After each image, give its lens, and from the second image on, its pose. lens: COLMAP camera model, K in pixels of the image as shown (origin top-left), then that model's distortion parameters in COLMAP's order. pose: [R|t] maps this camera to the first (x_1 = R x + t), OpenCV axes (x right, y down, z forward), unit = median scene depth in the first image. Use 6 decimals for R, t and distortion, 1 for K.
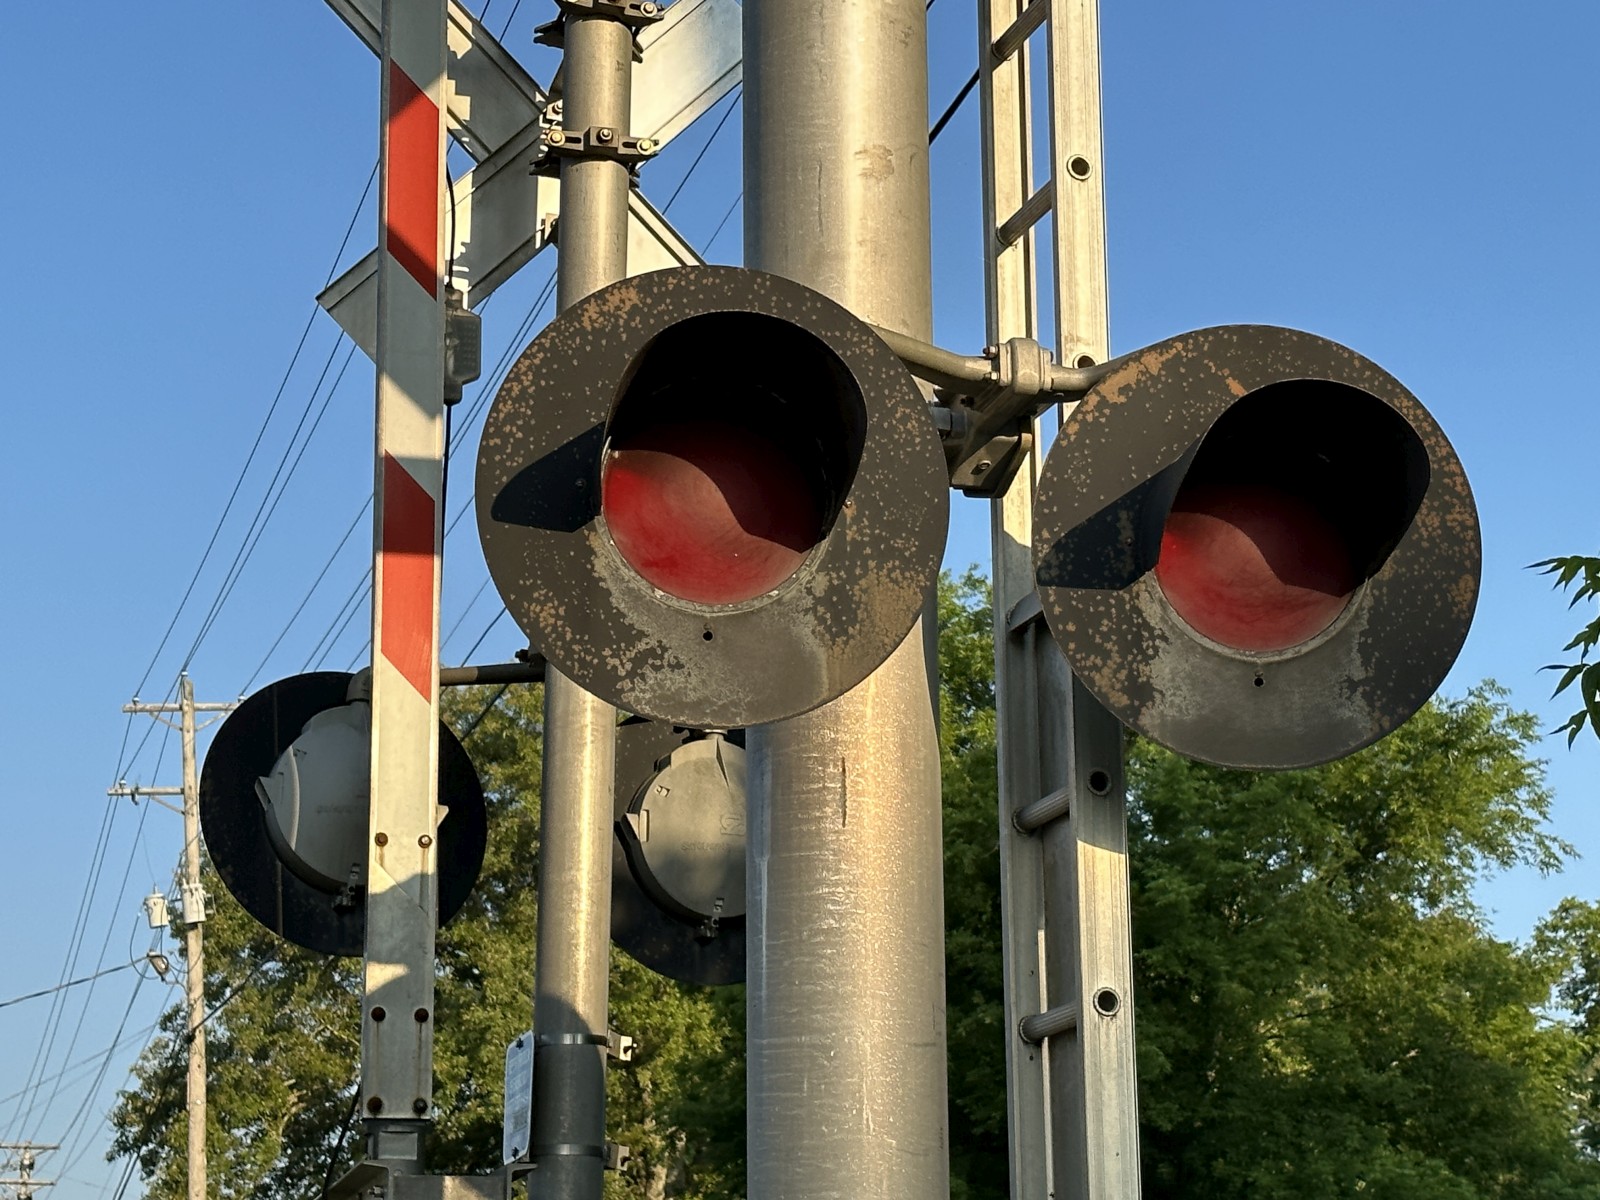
lens RADIAL K [[3392.9, 0, 748.0], [0, 3392.9, 598.1], [0, 0, 1]] dist [0.122835, 0.315463]
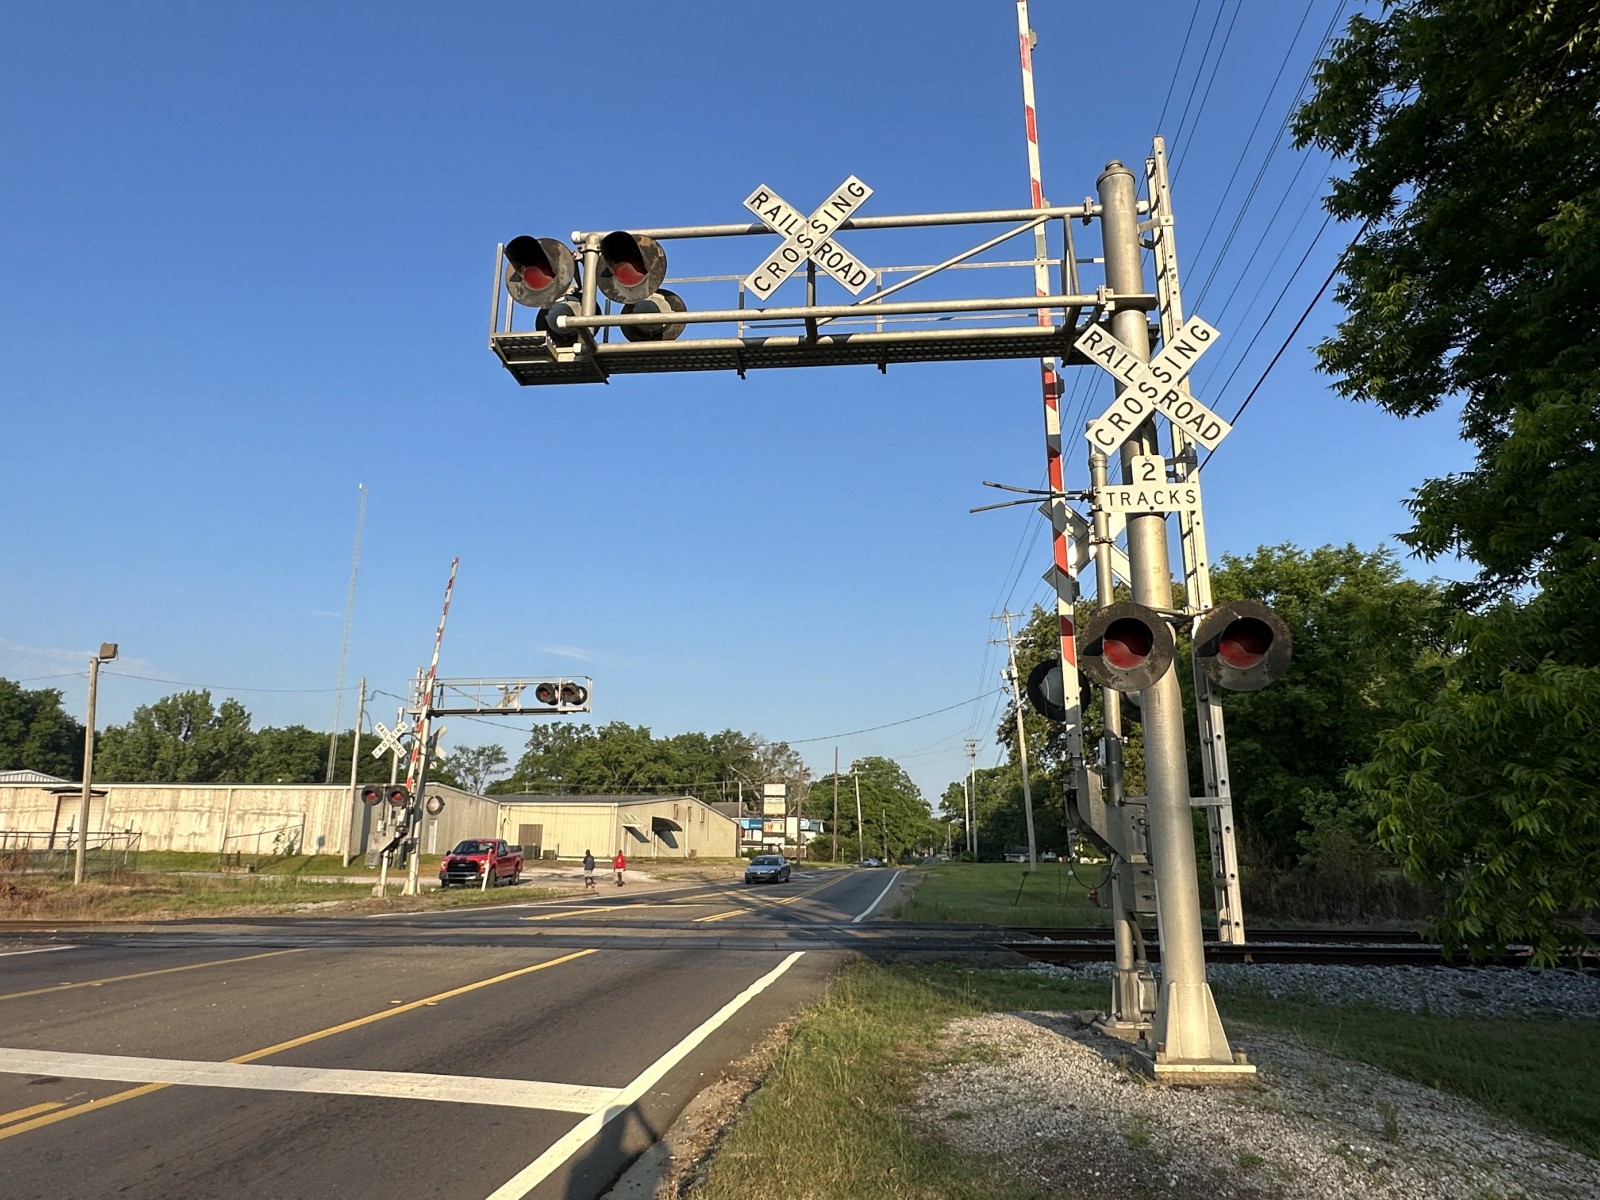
lens RADIAL K [[1016.2, 0, 800.0], [0, 1016.2, 600.0], [0, 0, 1]] dist [-0.001172, 0.000544]
pose [[0.932052, -0.082406, -0.352828, 0.050951], [0.091097, 0.995809, 0.008067, -0.101507], [0.350685, -0.039661, 0.935653, -0.408067]]
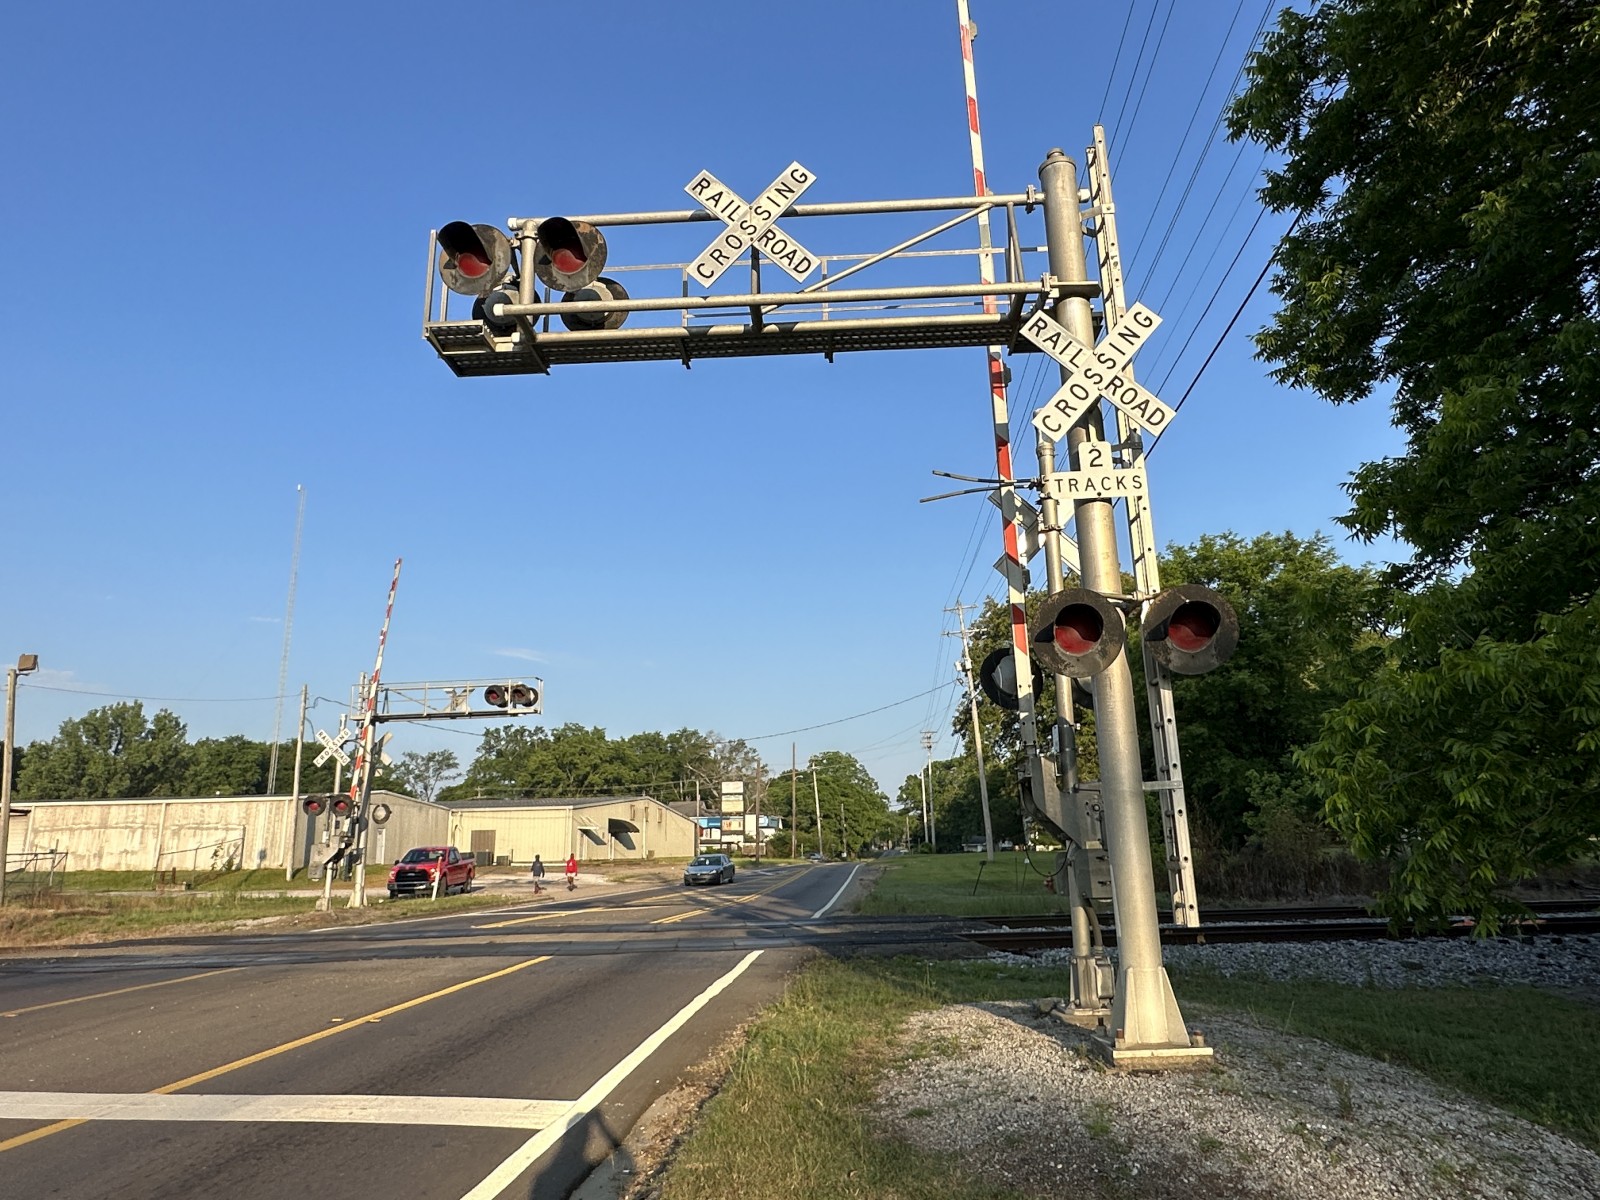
lens RADIAL K [[1014.7, 0, 817.0], [0, 1014.7, 588.3], [0, 0, 1]] dist [-0.001243, 0.000703]
pose [[0.950208, -0.102064, -0.294429, 0.048738], [0.108812, 0.994040, 0.006584, -0.096214], [0.292002, -0.038294, 0.955651, -0.388242]]
